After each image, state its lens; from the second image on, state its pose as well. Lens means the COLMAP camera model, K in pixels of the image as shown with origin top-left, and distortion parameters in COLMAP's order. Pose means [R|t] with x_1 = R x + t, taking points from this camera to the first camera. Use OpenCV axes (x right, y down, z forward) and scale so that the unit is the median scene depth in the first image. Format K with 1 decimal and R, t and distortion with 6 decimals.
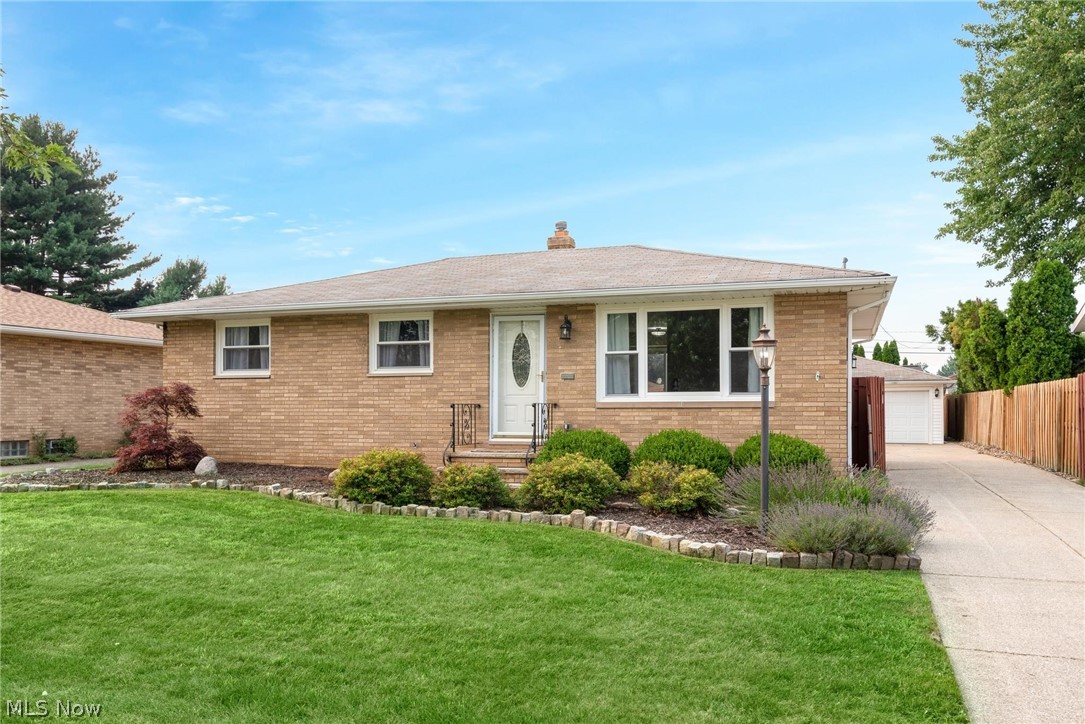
lens RADIAL K [[716.0, 0, 540.6], [0, 716.0, 363.4], [0, 0, 1]] dist [-0.000039, -0.001079]
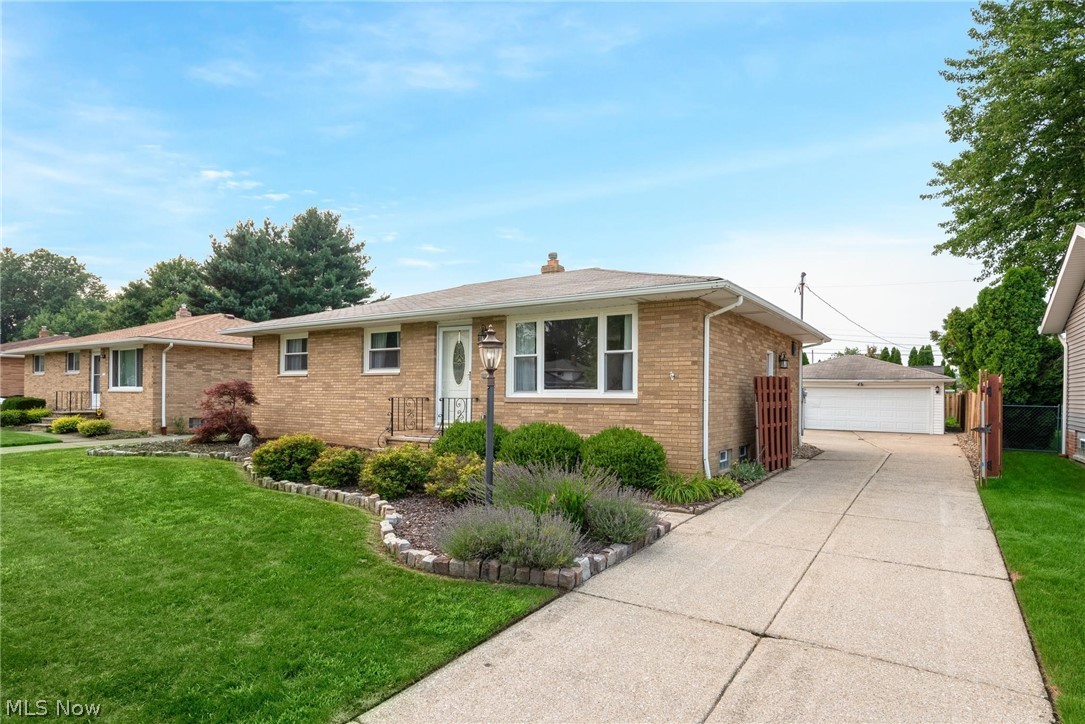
lens RADIAL K [[515.9, 0, 537.8], [0, 515.9, 366.4], [0, 0, 1]] dist [-0.002285, -0.000338]
pose [[0.976862, -0.002343, -0.213858, 0.274437], [0.002794, 0.999994, 0.001806, 0.000911], [0.213853, -0.002362, 0.976863, 0.149230]]
